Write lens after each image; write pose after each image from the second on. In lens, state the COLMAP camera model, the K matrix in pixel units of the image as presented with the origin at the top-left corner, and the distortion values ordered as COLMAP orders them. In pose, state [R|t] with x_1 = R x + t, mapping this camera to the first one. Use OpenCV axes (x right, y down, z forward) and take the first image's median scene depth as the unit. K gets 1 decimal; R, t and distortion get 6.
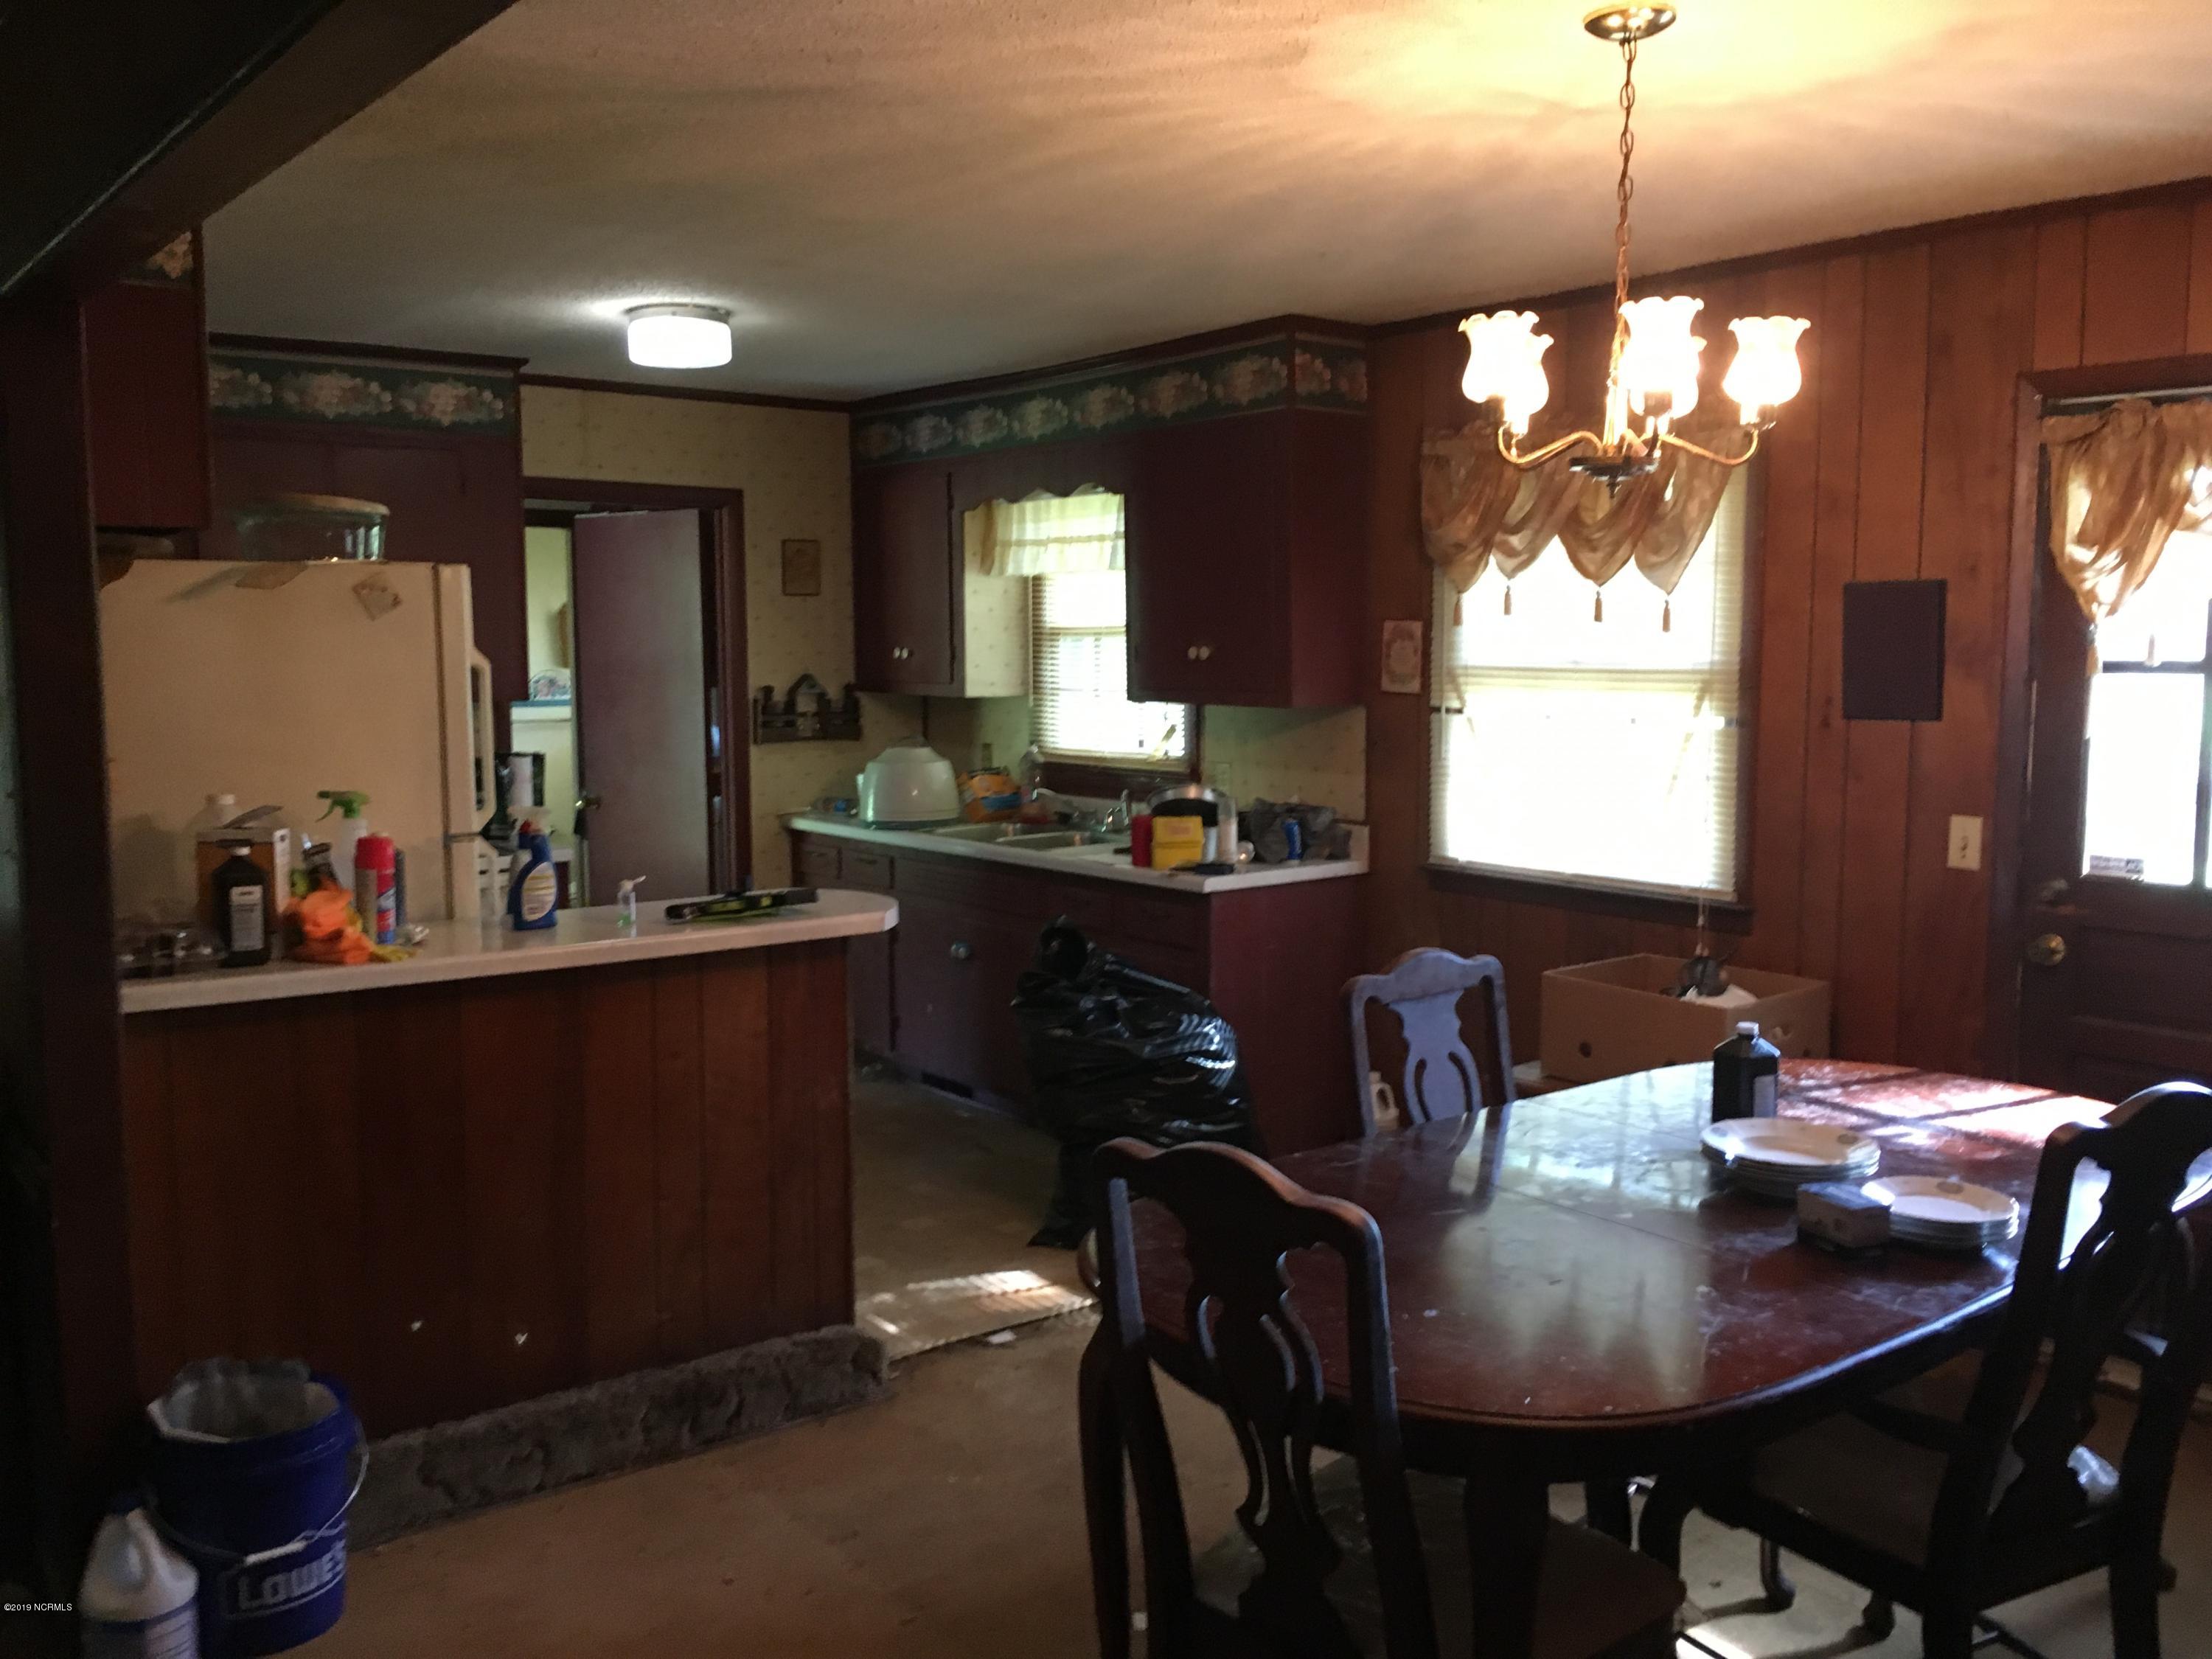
lens RADIAL K [[1919.6, 0, 1093.3], [0, 1919.6, 824.8], [0, 0, 1]] dist [0.017695, -0.029140]
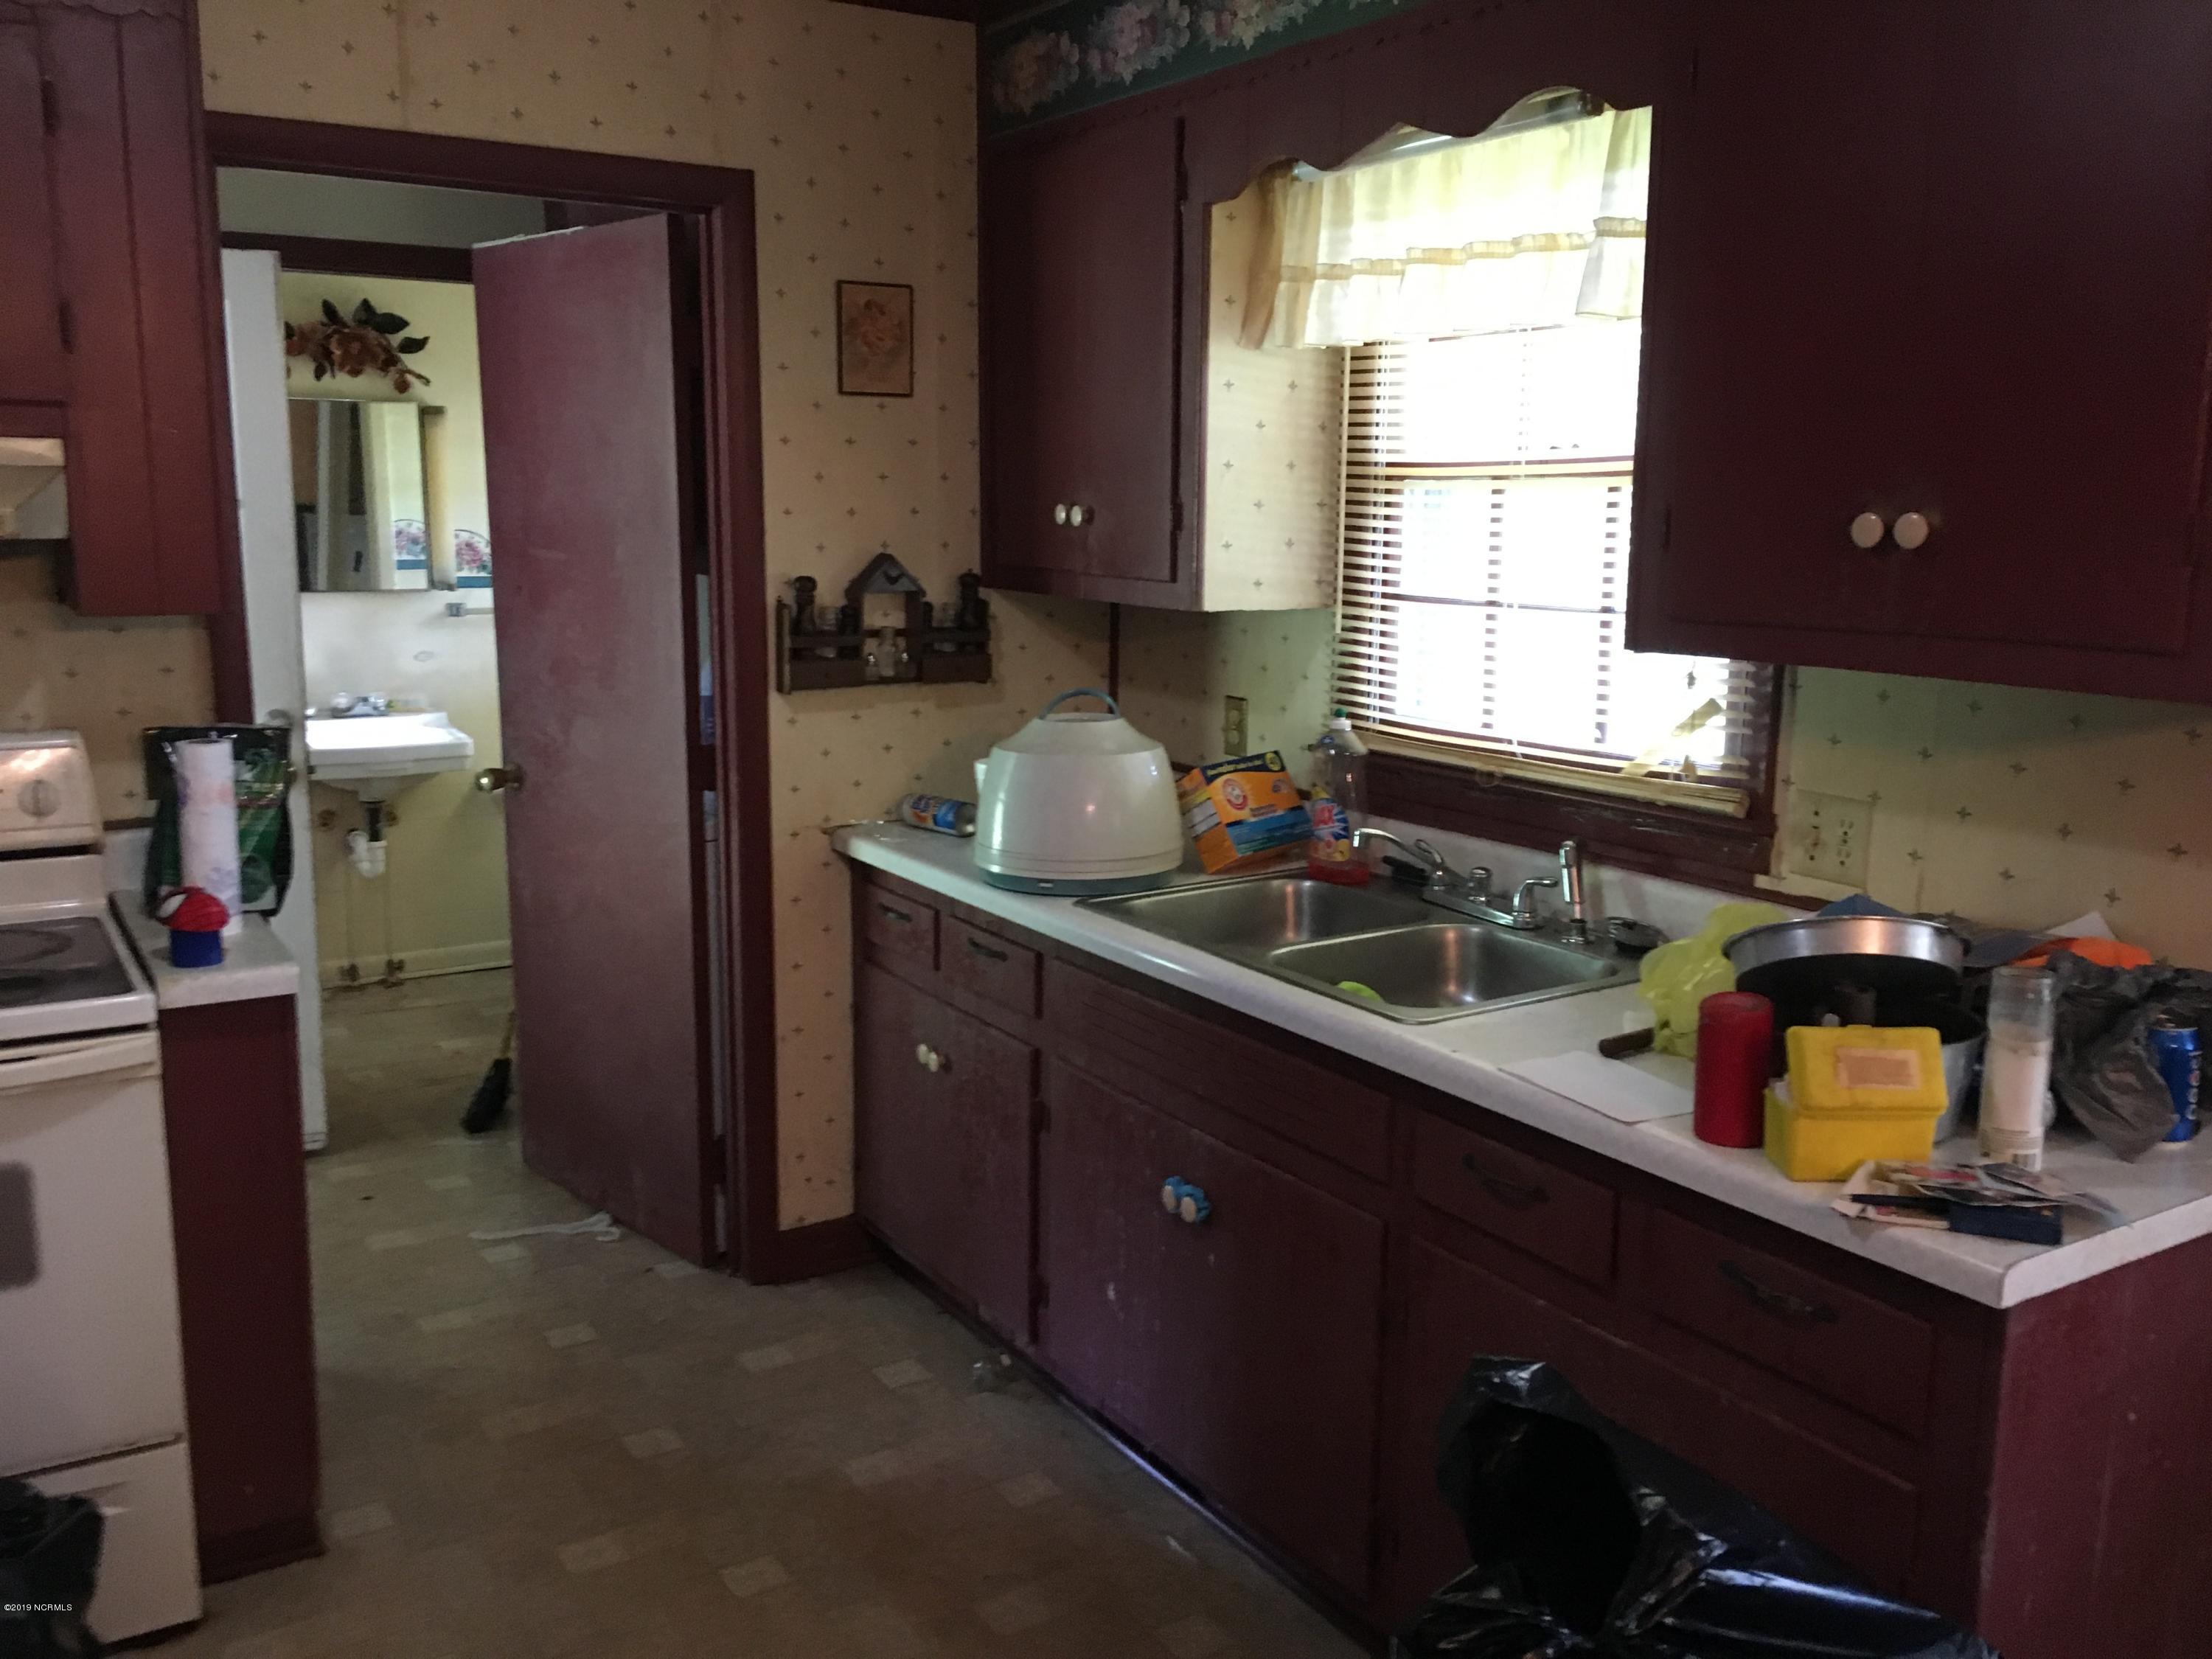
lens RADIAL K [[1919.6, 0, 1094.0], [0, 1919.6, 840.5], [0, 0, 1]] dist [0.017695, -0.029140]
pose [[0.995278, 0.029171, -0.092575, -0.045340], [-0.021549, 0.996375, 0.082291, -0.046301], [0.094640, -0.079907, 0.992299, 0.500179]]
